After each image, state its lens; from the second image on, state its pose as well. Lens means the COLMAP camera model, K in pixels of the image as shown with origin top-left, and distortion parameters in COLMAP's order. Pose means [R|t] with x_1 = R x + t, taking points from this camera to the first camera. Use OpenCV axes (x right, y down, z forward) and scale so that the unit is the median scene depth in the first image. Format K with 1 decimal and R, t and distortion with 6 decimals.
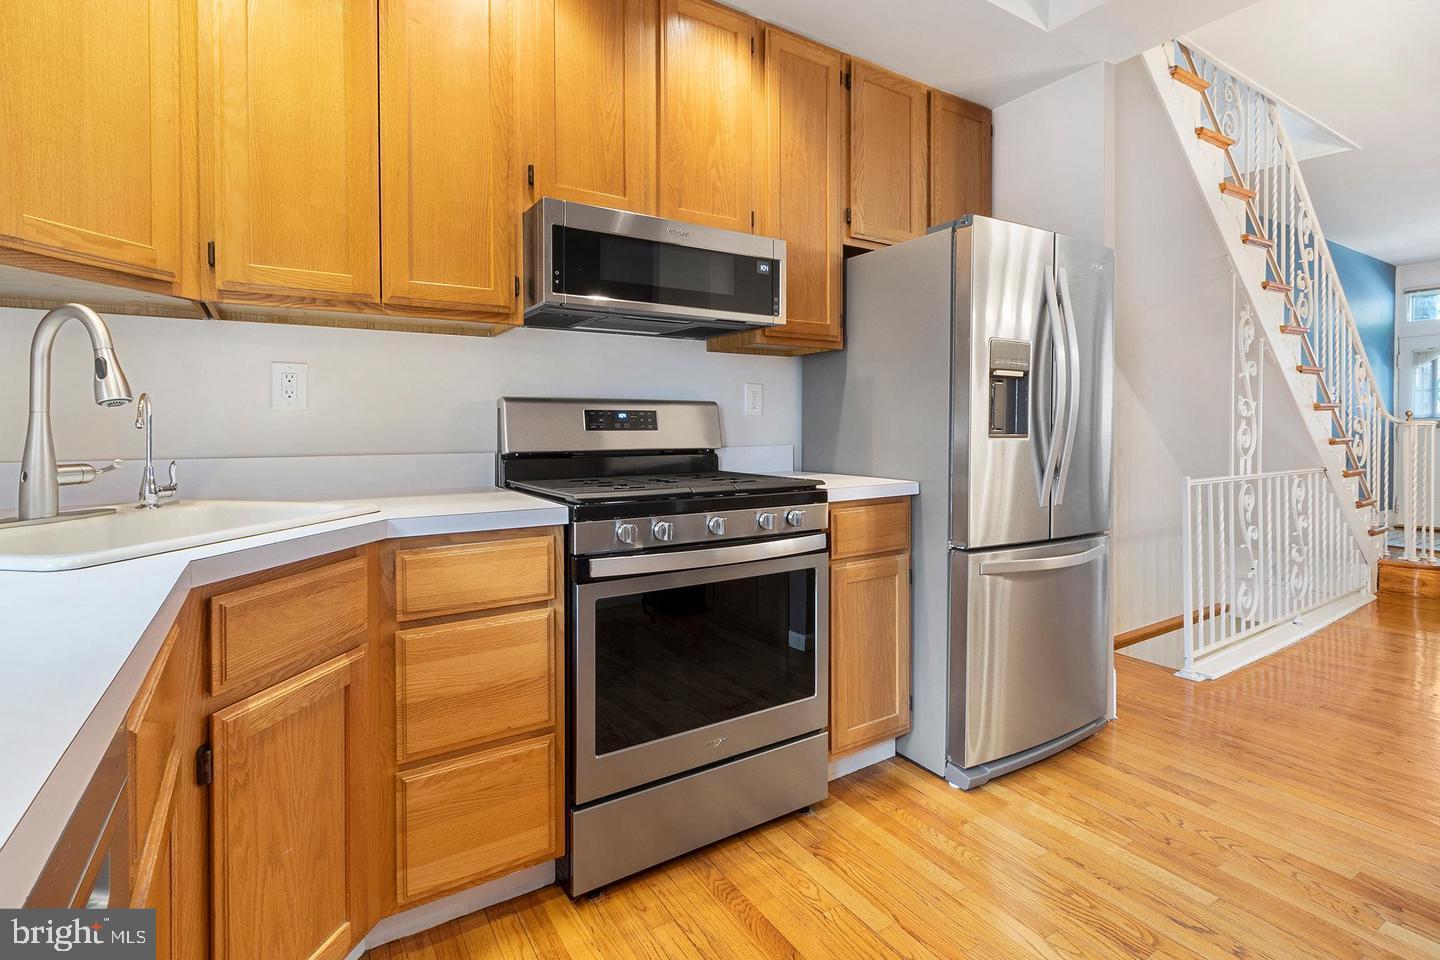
lens RADIAL K [[681.1, 0, 719.3], [0, 681.1, 435.7], [0, 0, 1]] dist [0.014644, 0.000101]
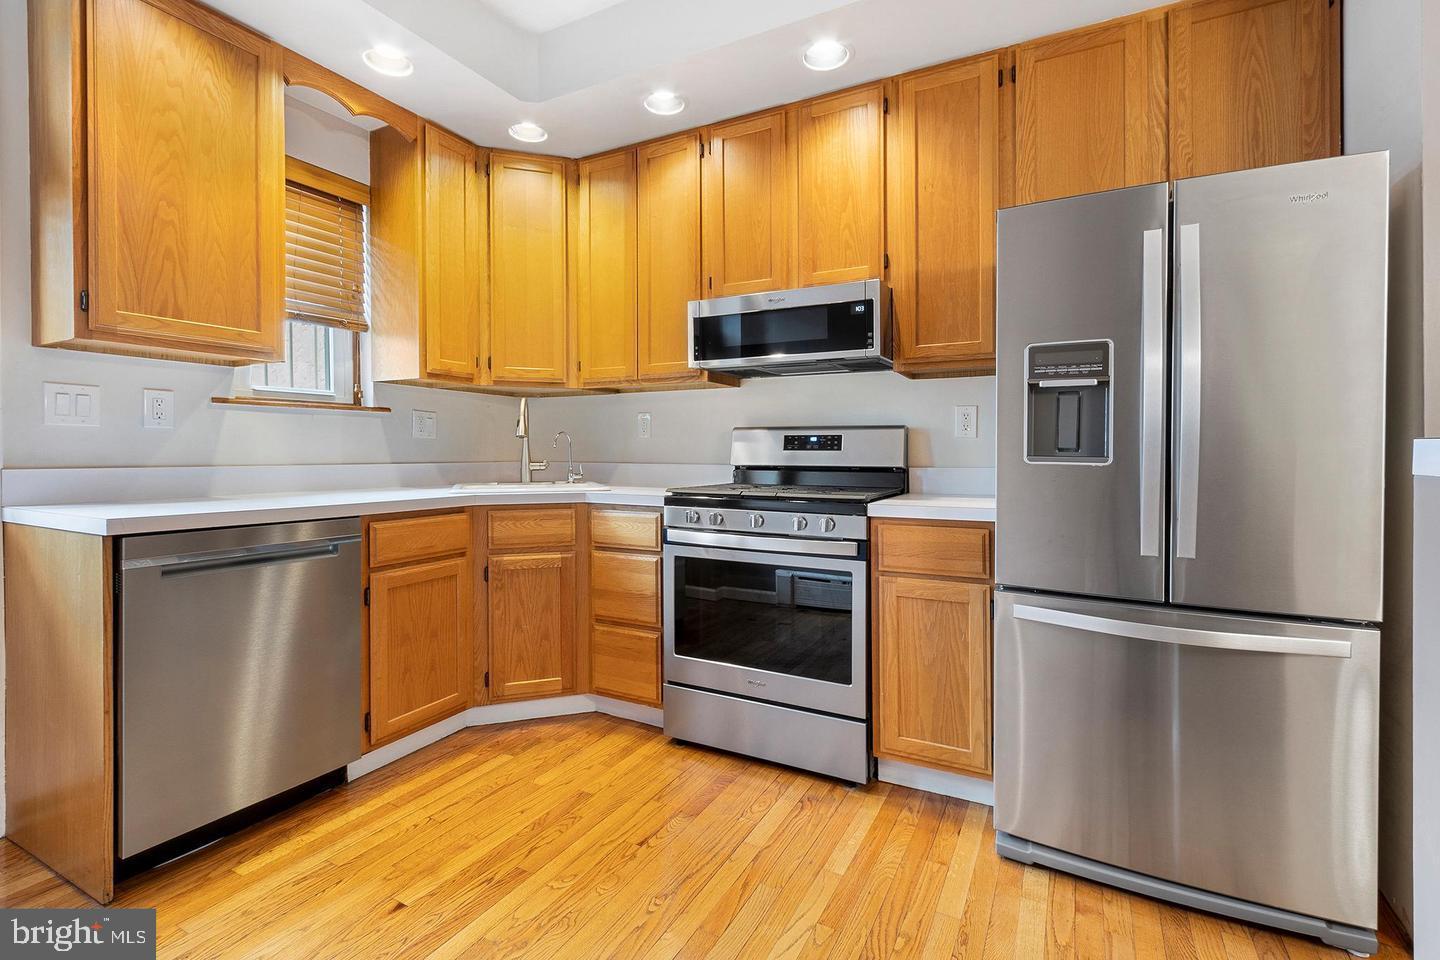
lens RADIAL K [[677.4, 0, 722.5], [0, 677.4, 461.5], [0, 0, 1]] dist [0.022571, 0.000241]
pose [[0.490962, 0.018987, -0.870974, 0.941599], [-0.016568, 0.999785, 0.012456, -0.000403], [0.871024, 0.008315, 0.491171, 0.241805]]
